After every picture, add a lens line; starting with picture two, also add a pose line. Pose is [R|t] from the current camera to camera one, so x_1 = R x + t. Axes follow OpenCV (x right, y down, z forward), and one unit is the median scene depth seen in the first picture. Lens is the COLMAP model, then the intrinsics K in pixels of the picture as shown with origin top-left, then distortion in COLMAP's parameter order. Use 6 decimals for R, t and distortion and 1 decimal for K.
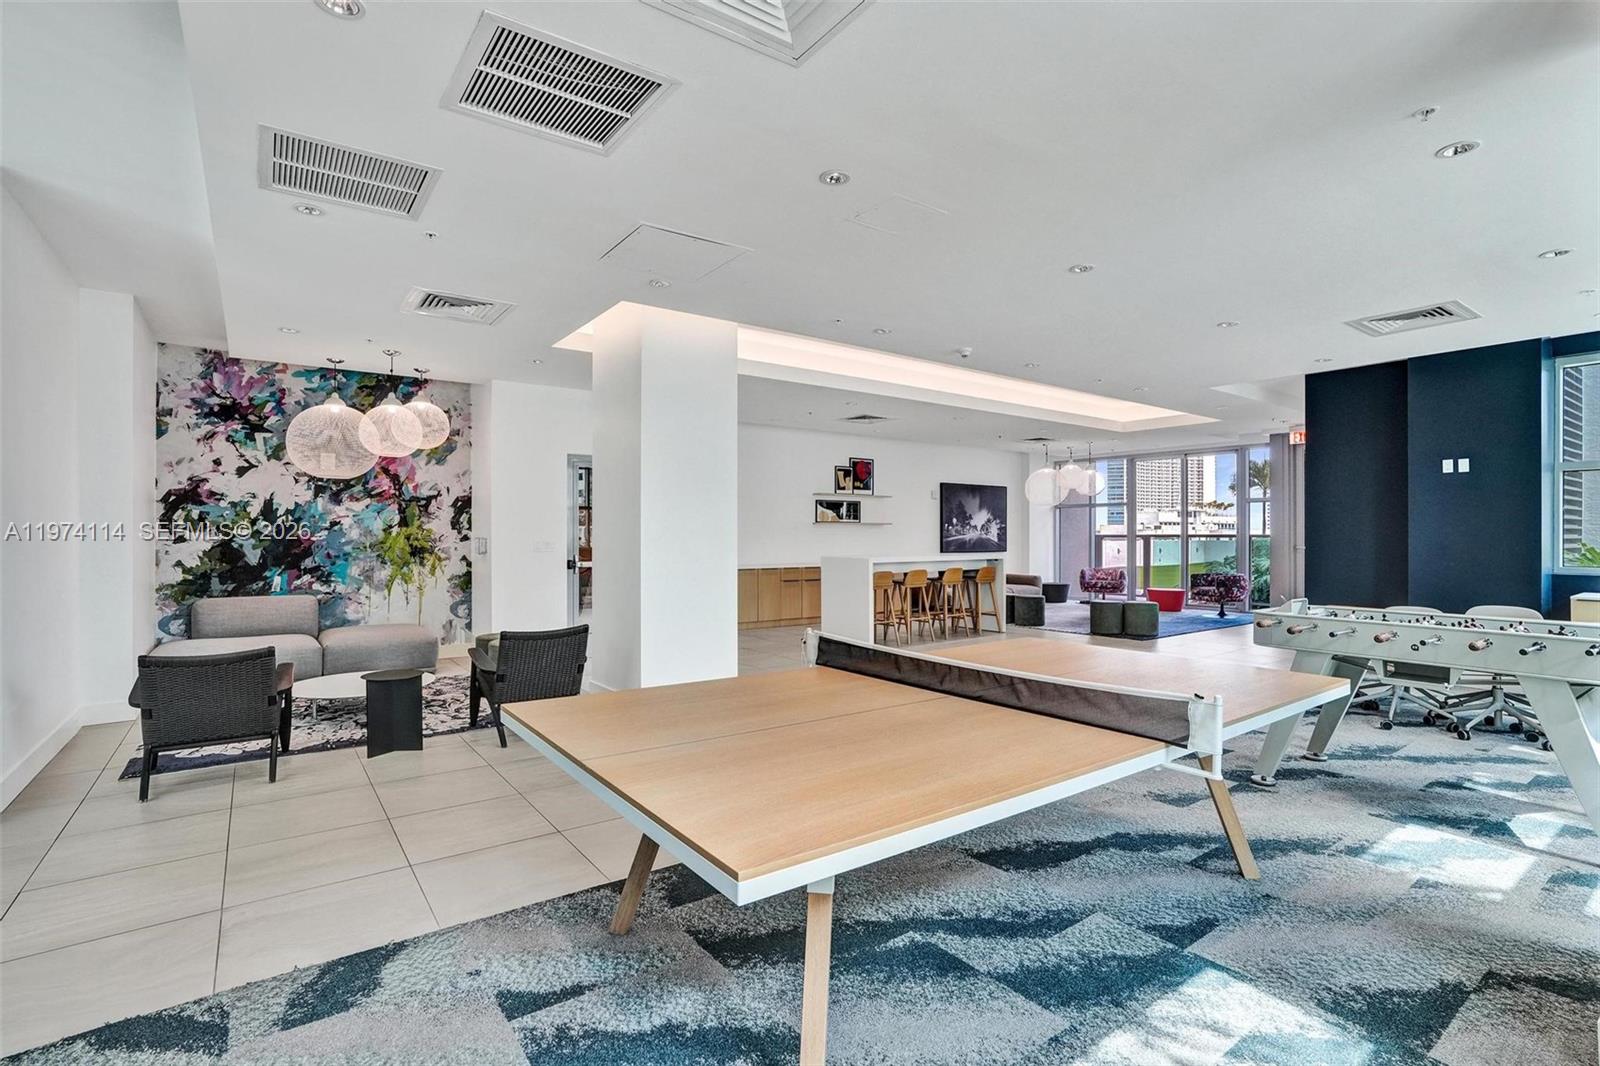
lens RADIAL K [[743.0, 0, 806.2], [0, 743.0, 530.3], [0, 0, 1]] dist [-0.028995, 0.001494]
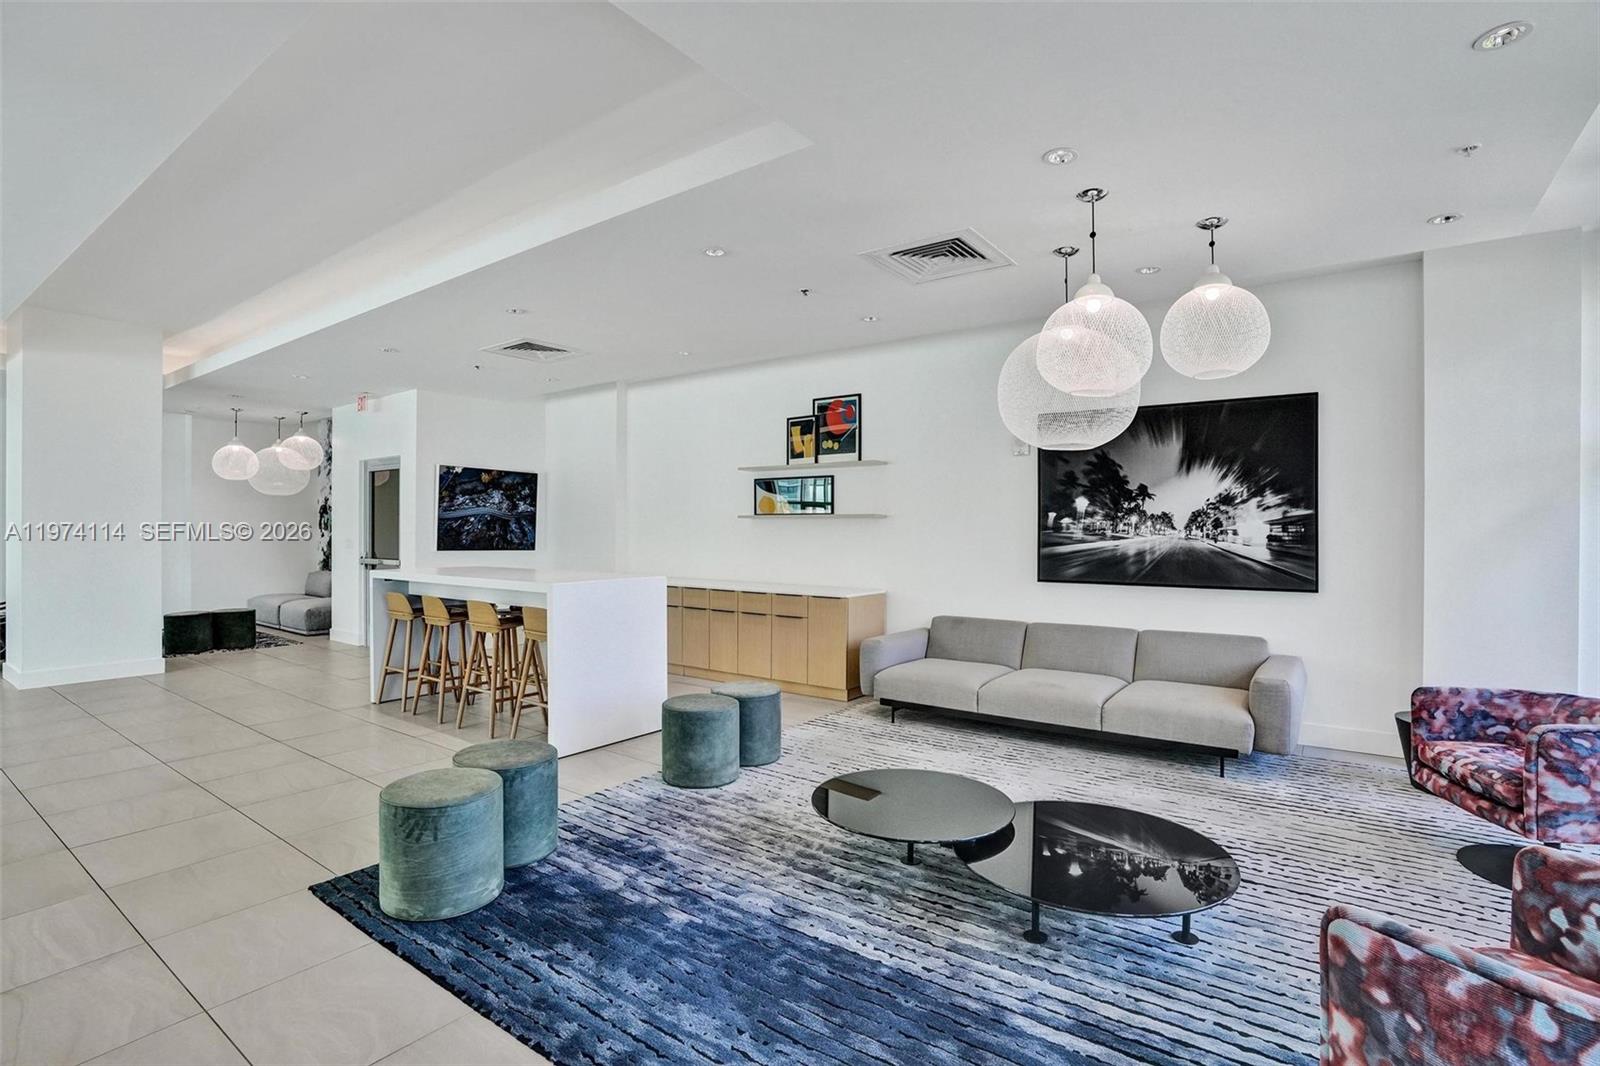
lens RADIAL K [[743.0, 0, 853.5], [0, 743.0, 536.9], [0, 0, 1]] dist [-0.028995, 0.001494]
pose [[0.329914, 0.011566, -0.943940, 0.540194], [0.005433, 0.999885, 0.014150, -0.001278], [0.943995, -0.009797, 0.329813, 0.761558]]
